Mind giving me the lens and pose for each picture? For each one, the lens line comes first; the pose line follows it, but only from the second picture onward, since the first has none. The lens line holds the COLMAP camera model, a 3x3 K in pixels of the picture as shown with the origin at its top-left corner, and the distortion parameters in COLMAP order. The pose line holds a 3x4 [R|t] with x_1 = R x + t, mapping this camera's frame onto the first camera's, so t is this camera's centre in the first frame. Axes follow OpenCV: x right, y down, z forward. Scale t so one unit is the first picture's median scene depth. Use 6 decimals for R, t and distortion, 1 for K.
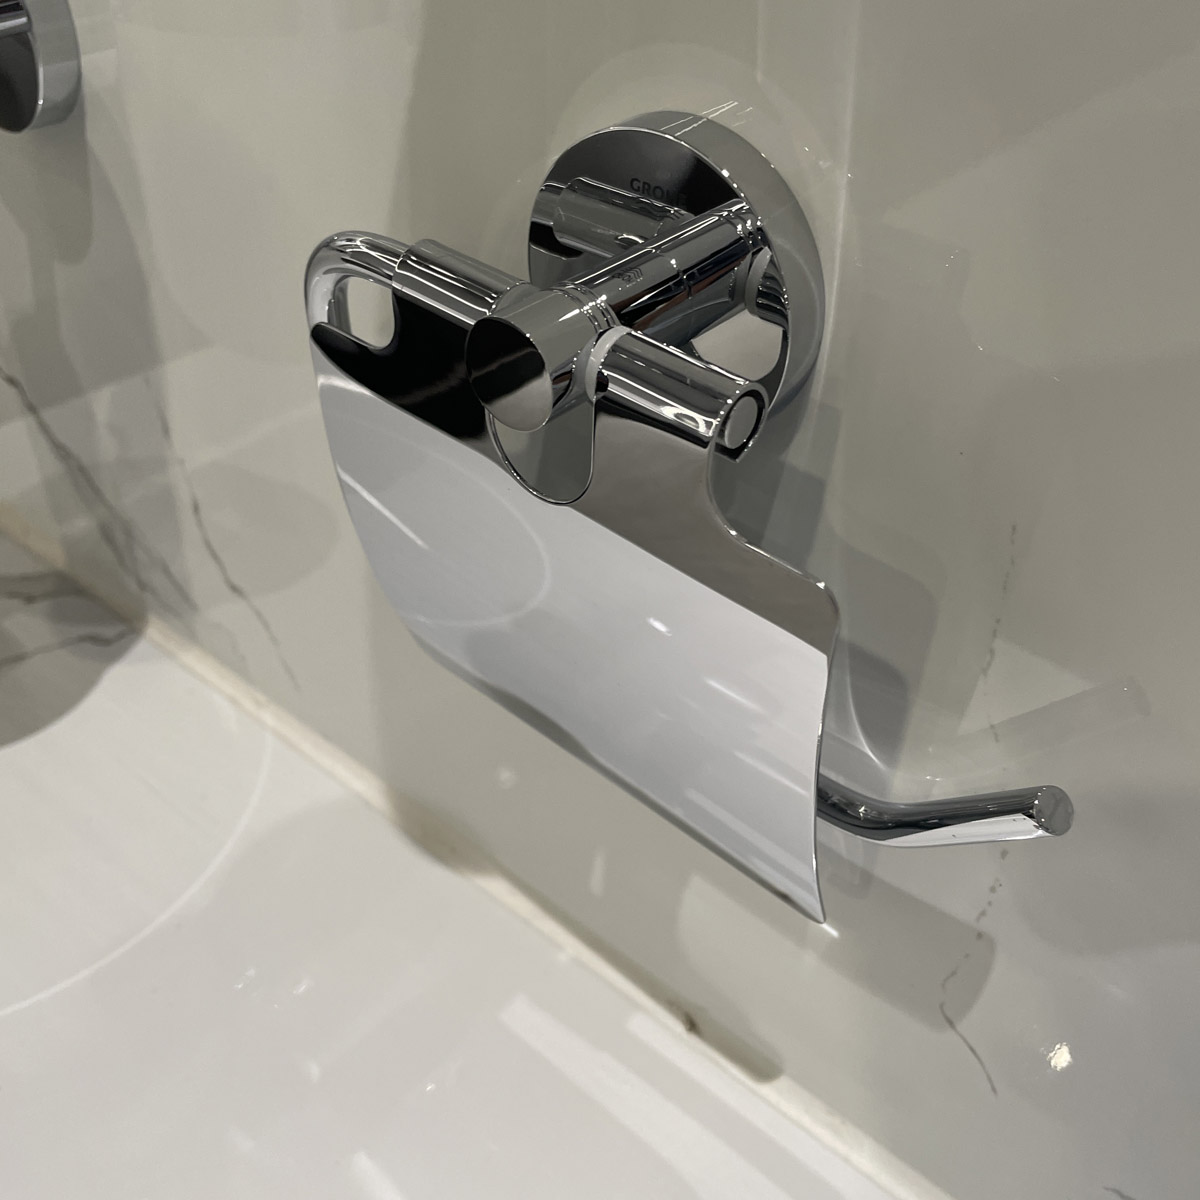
lens RADIAL K [[1216.6, 0, 631.4], [0, 1216.6, 598.7], [0, 0, 1]] dist [0.009264, 0.000000]
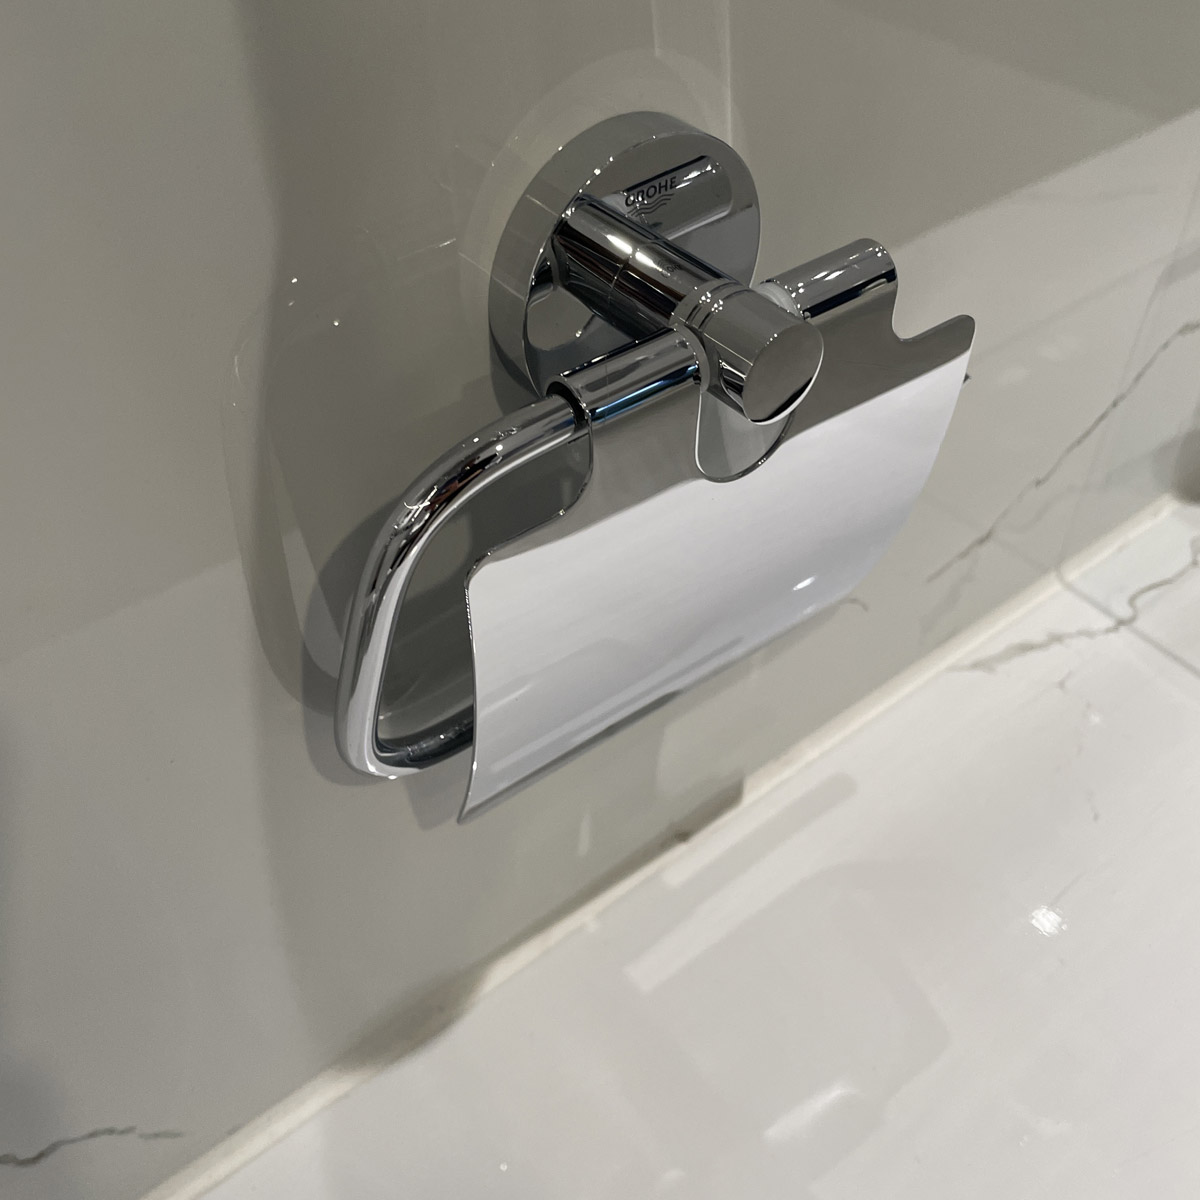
lens RADIAL K [[1216.6, 0, 575.6], [0, 1216.6, 580.0], [0, 0, 1]] dist [0.009264, 0.000000]
pose [[0.235801, -0.719679, 0.653039, -0.471389], [0.645633, 0.618263, 0.448228, -0.325469], [-0.726330, 0.315931, 0.610436, 0.255711]]
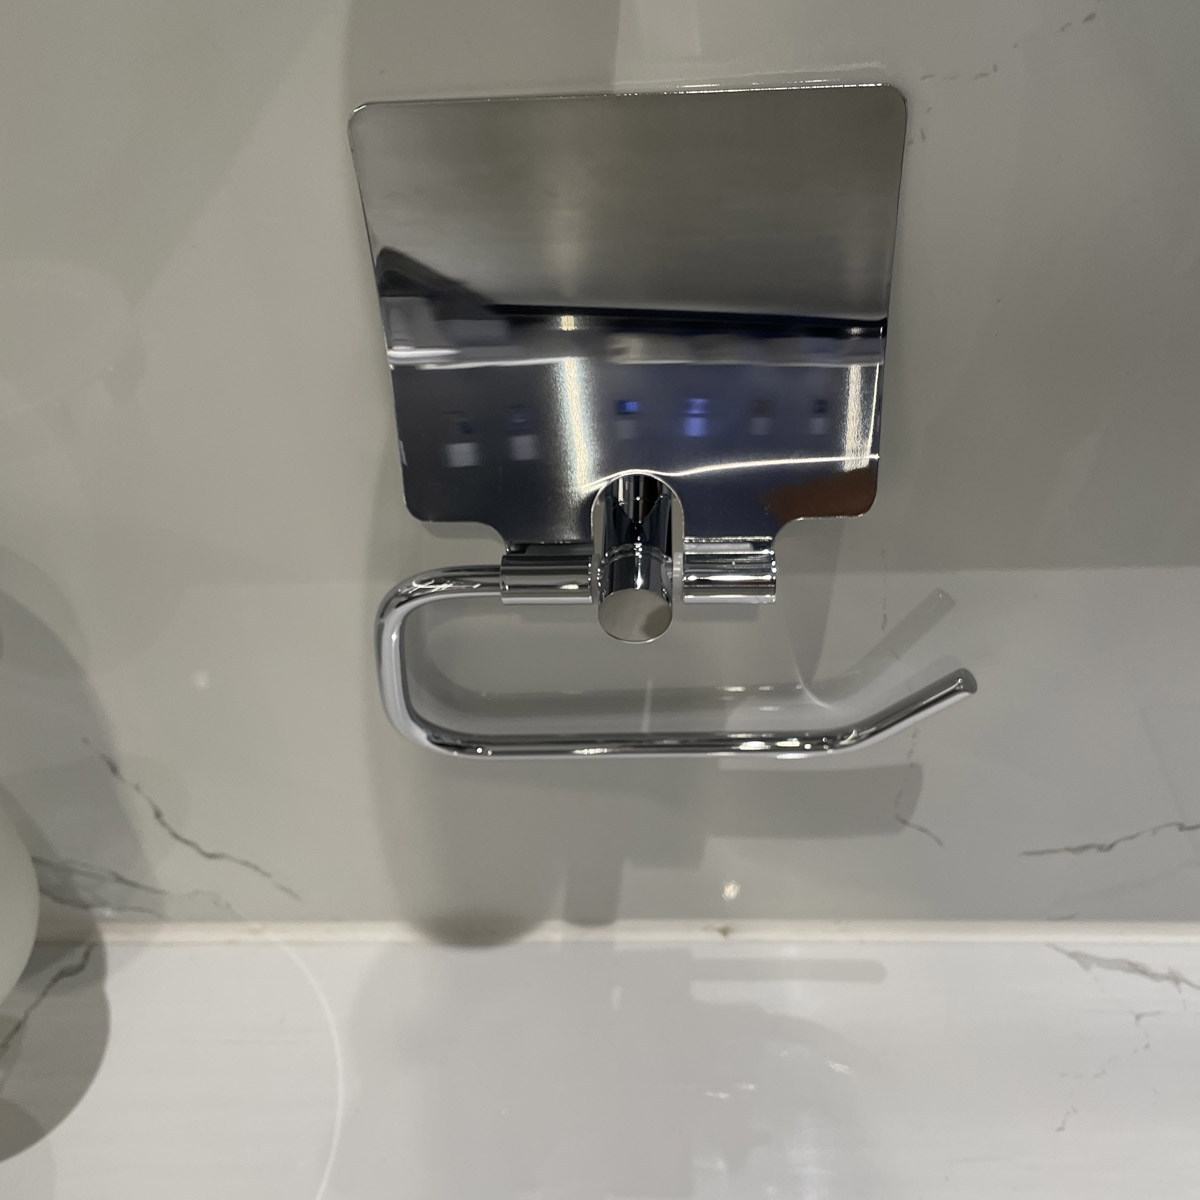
lens RADIAL K [[1216.6, 0, 617.5], [0, 1216.6, 609.0], [0, 0, 1]] dist [0.009264, 0.000000]
pose [[0.793369, -0.479488, 0.375041, -0.344163], [0.457500, 0.876077, 0.152256, -0.214570], [-0.401570, 0.050786, 0.914419, -0.222331]]
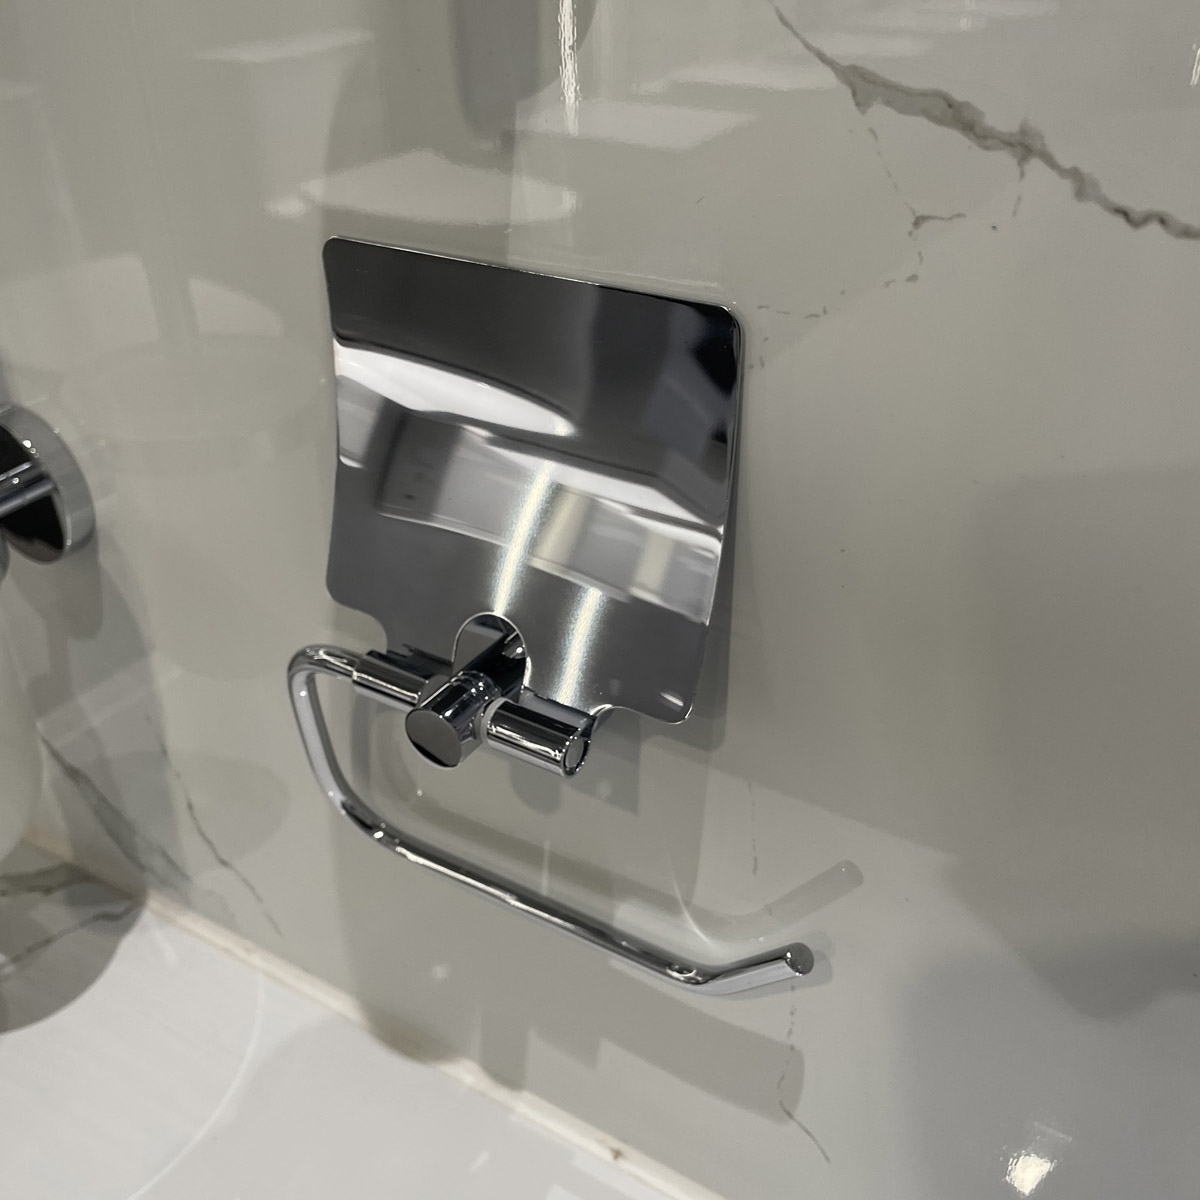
lens RADIAL K [[1216.6, 0, 599.1], [0, 1216.6, 600.6], [0, 0, 1]] dist [0.009264, 0.000000]
pose [[0.989406, -0.131049, 0.062464, 0.021625], [0.138152, 0.982136, -0.127764, -0.061704], [-0.044605, 0.135040, 0.989836, -0.328813]]
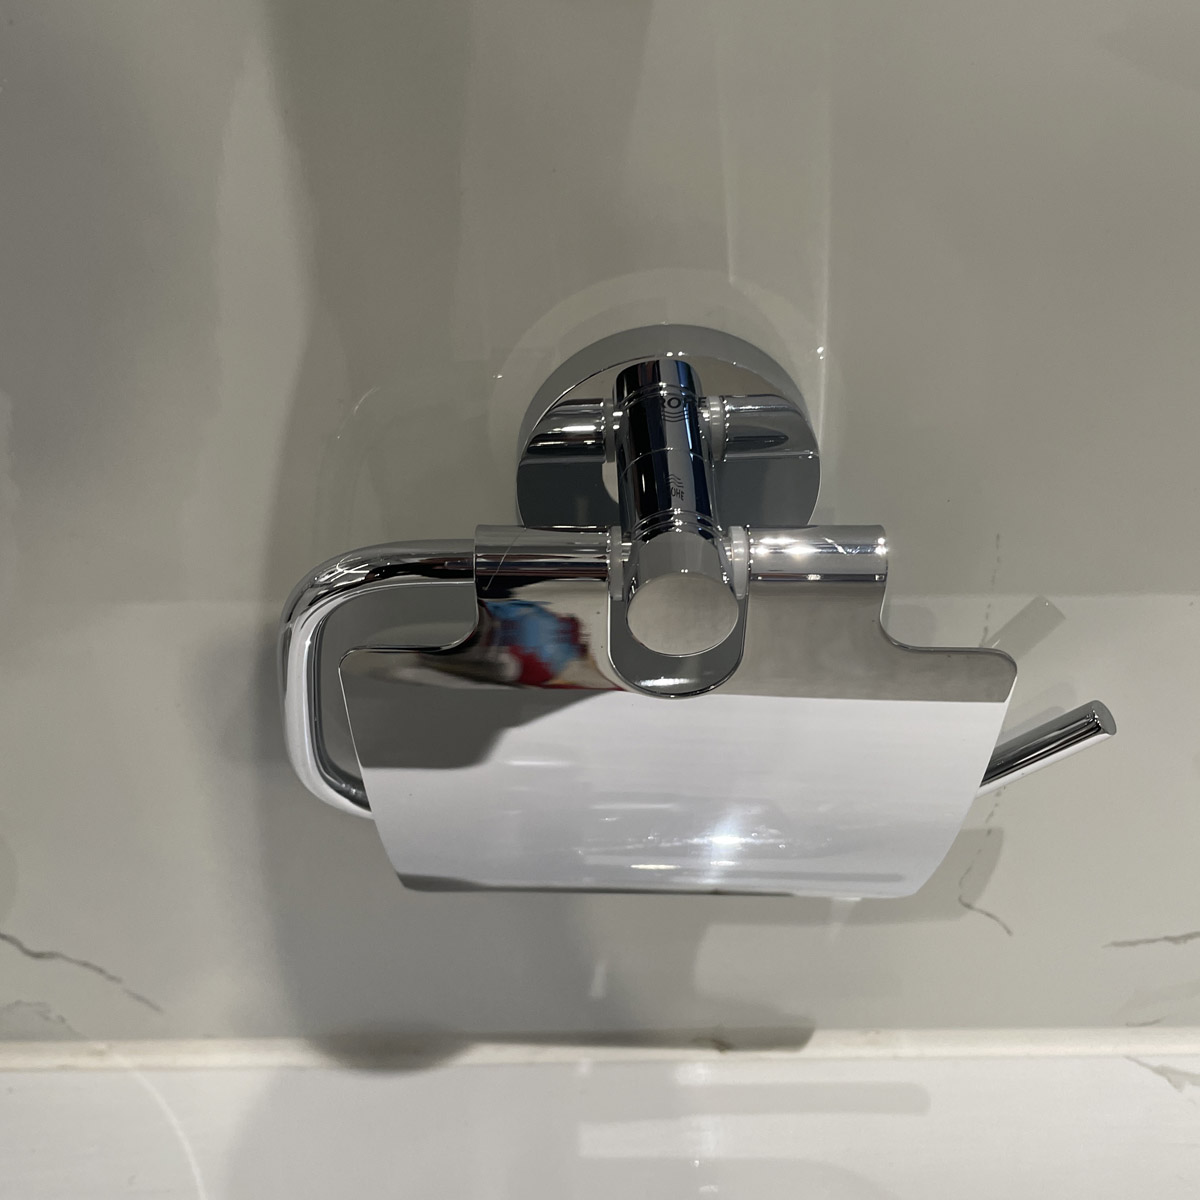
lens RADIAL K [[1216.6, 0, 592.6], [0, 1216.6, 596.4], [0, 0, 1]] dist [0.009264, 0.000000]
pose [[0.767850, -0.452768, 0.453219, -0.303090], [0.438972, 0.887124, 0.142529, -0.184176], [-0.466594, 0.089510, 0.879931, 0.047629]]
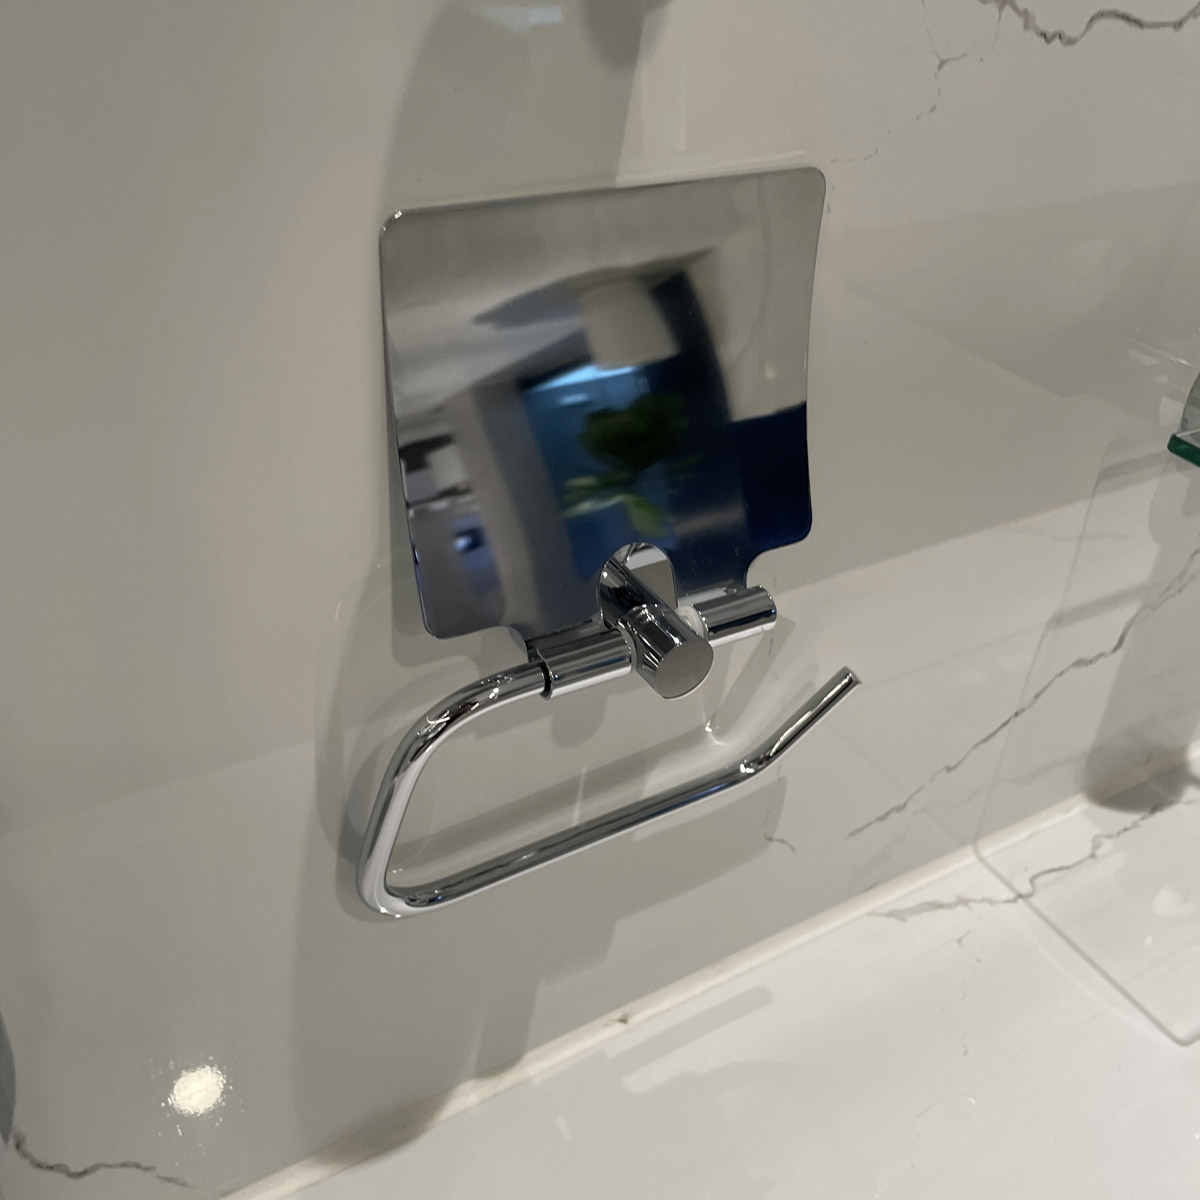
lens RADIAL K [[1216.6, 0, 599.6], [0, 1216.6, 589.6], [0, 0, 1]] dist [0.009264, 0.000000]
pose [[0.347107, -0.552706, 0.757649, -0.644471], [0.567046, 0.767164, 0.299863, -0.400157], [-0.746977, 0.325537, 0.579698, 0.039650]]
